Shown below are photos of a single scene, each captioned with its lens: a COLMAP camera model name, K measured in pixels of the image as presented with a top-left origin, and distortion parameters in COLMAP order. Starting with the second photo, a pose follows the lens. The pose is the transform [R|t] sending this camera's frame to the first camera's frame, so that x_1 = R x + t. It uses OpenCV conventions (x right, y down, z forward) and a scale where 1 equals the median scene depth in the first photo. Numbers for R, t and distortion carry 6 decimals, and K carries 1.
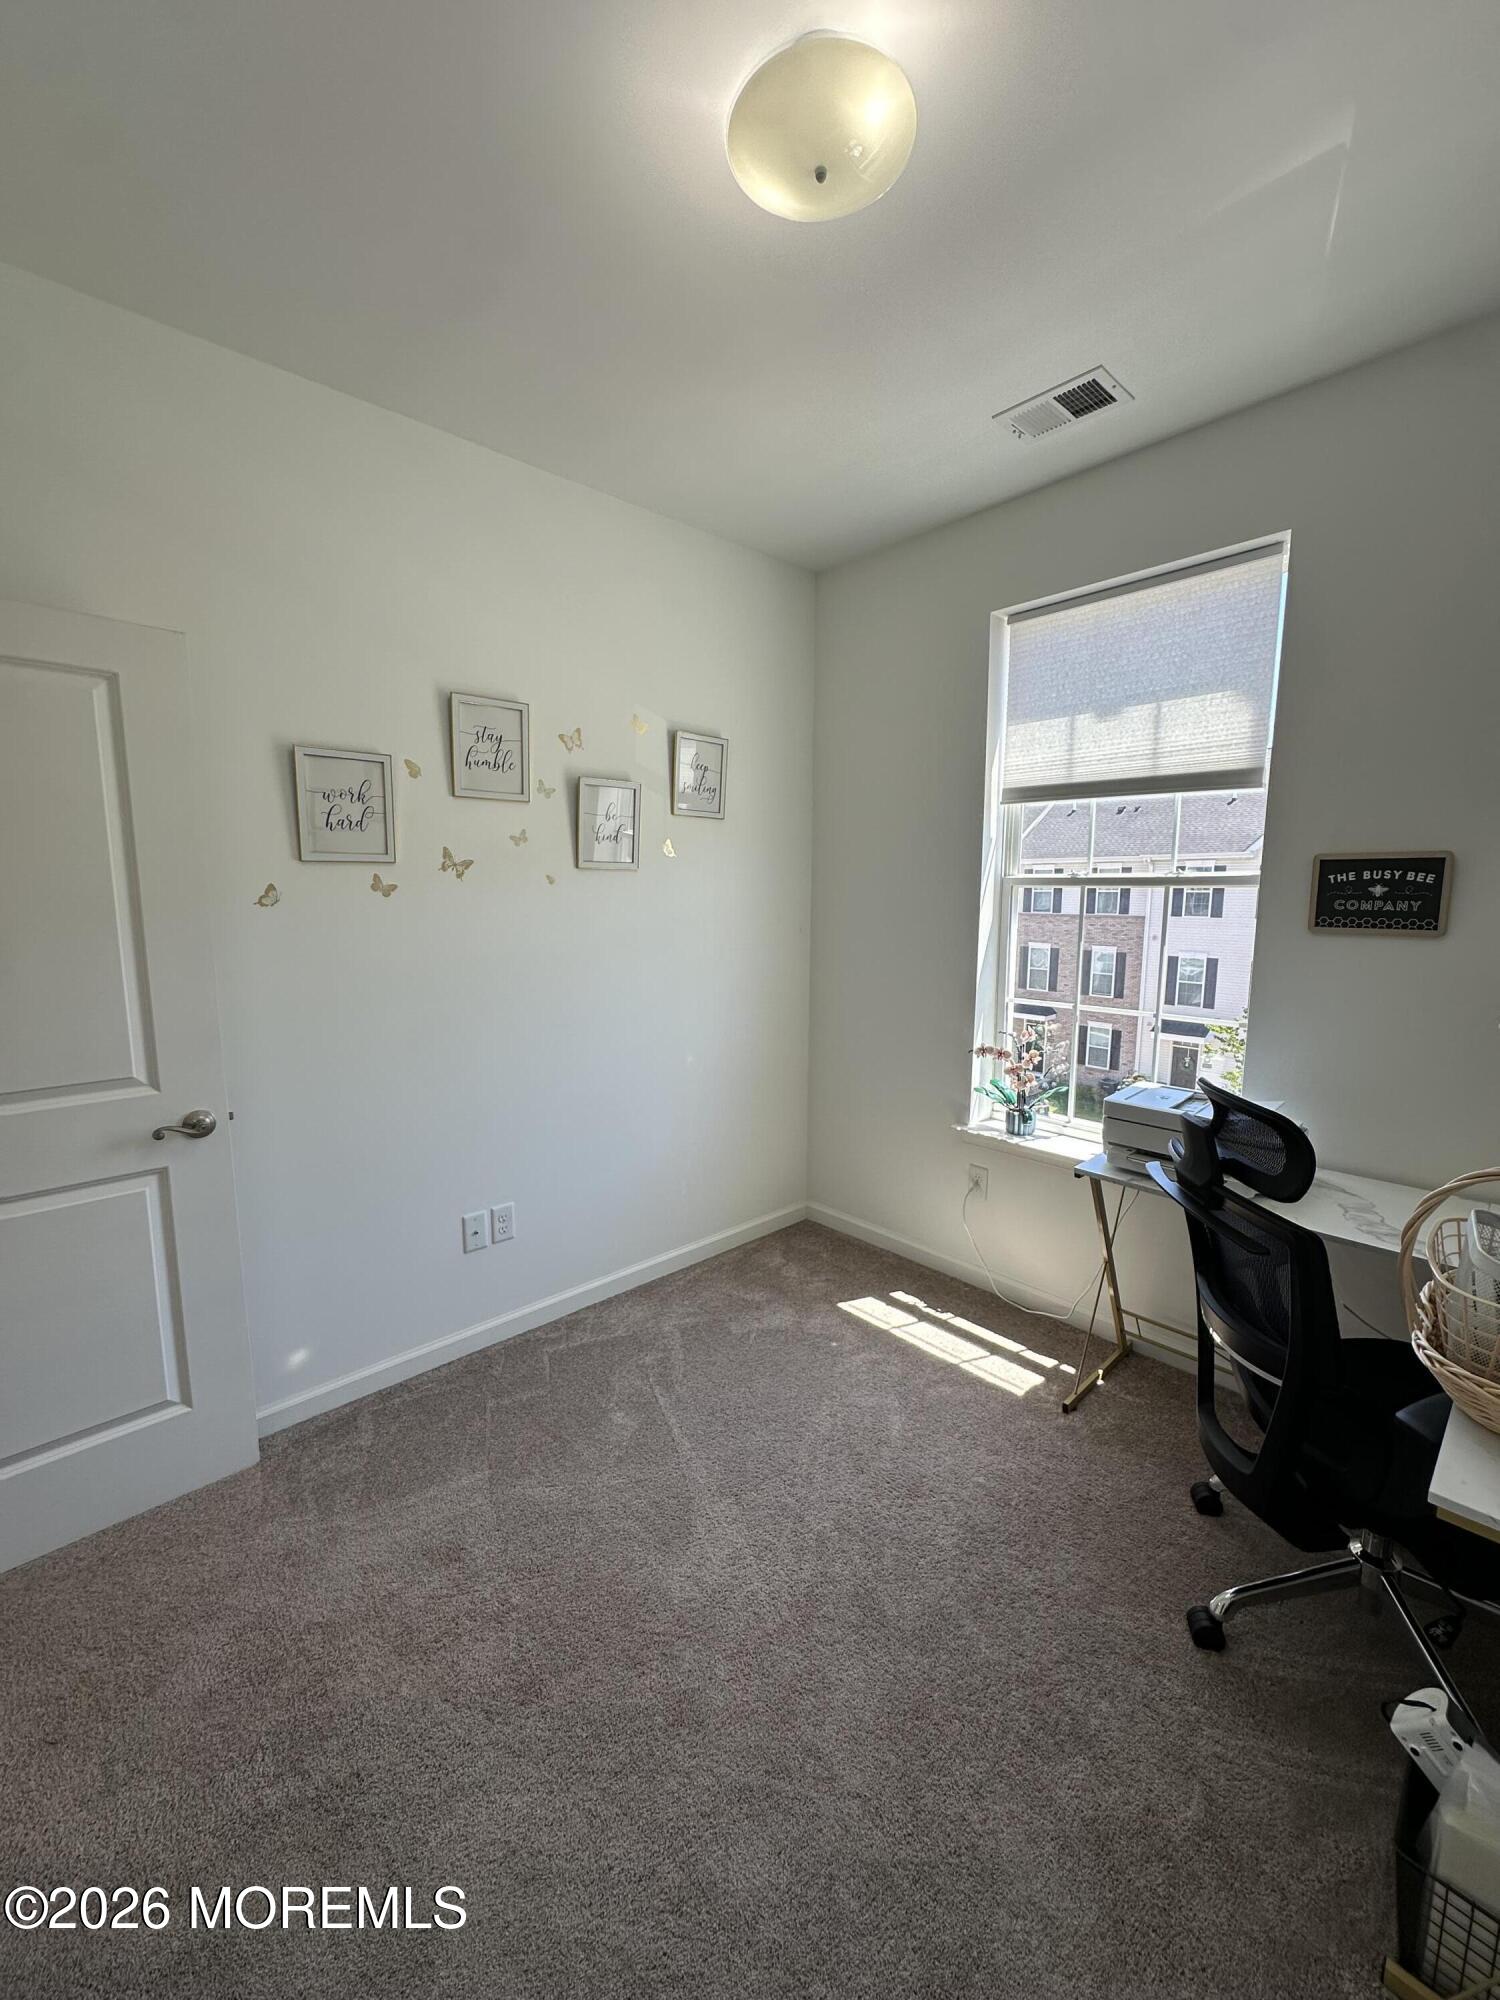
lens RADIAL K [[793.9, 0, 751.8], [0, 793.9, 1003.8], [0, 0, 1]] dist [-0.006493, 0.001066]
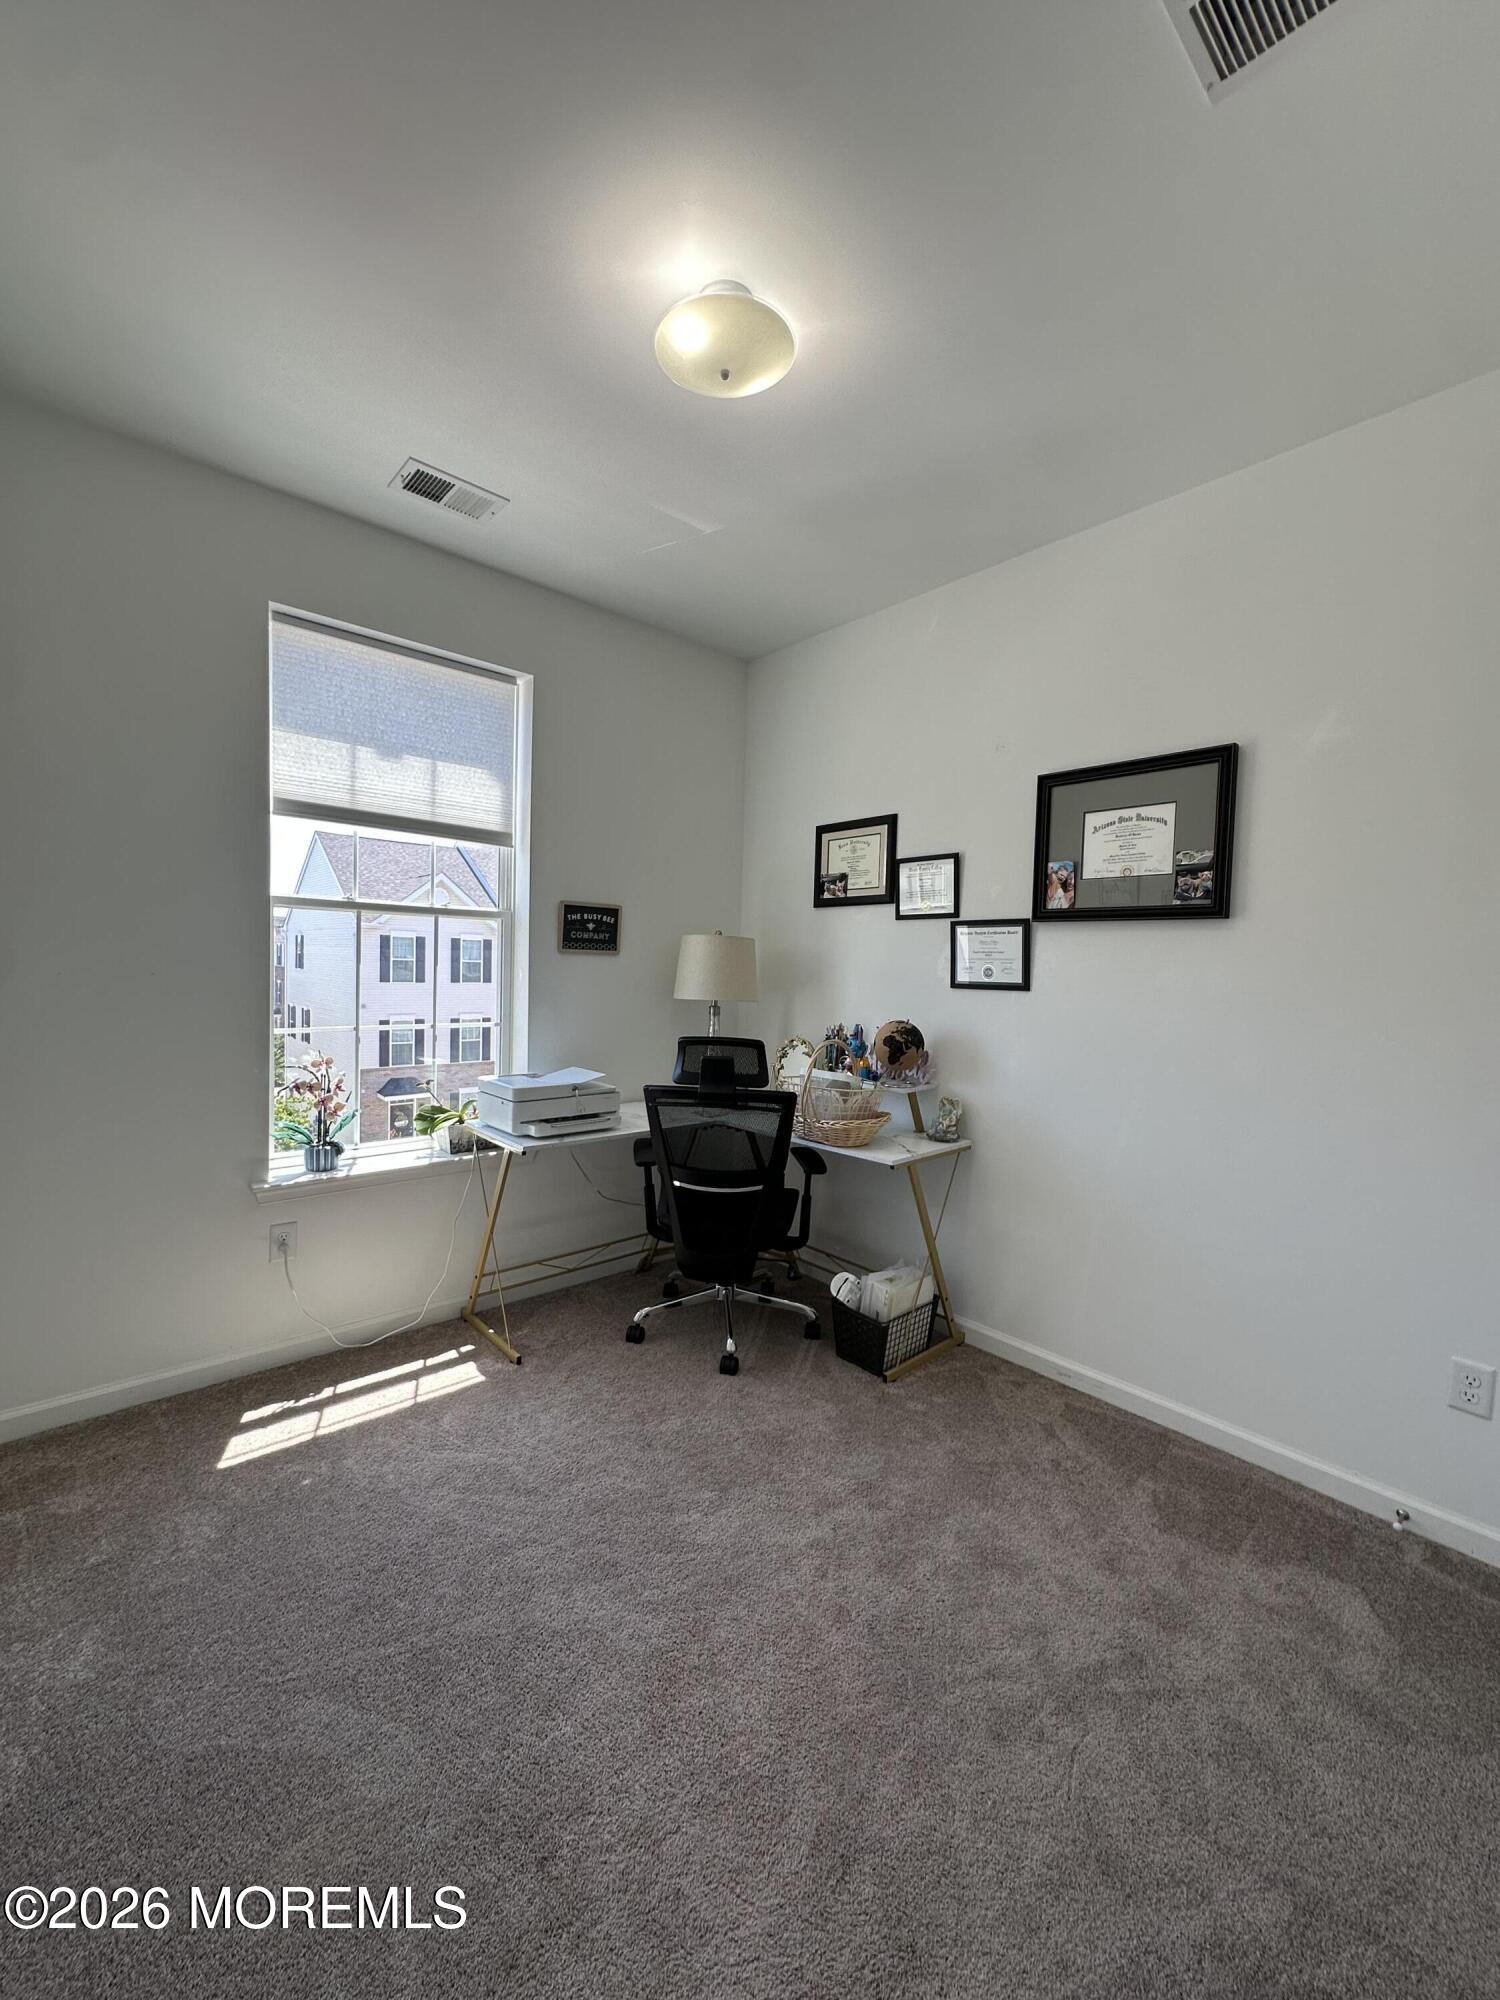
lens RADIAL K [[793.9, 0, 755.1], [0, 793.9, 1001.0], [0, 0, 1]] dist [-0.006493, 0.001066]
pose [[0.023175, -0.048592, 0.998550, -0.678084], [0.111089, 0.992758, 0.045732, -0.023778], [-0.993540, 0.109868, 0.028405, 0.528285]]
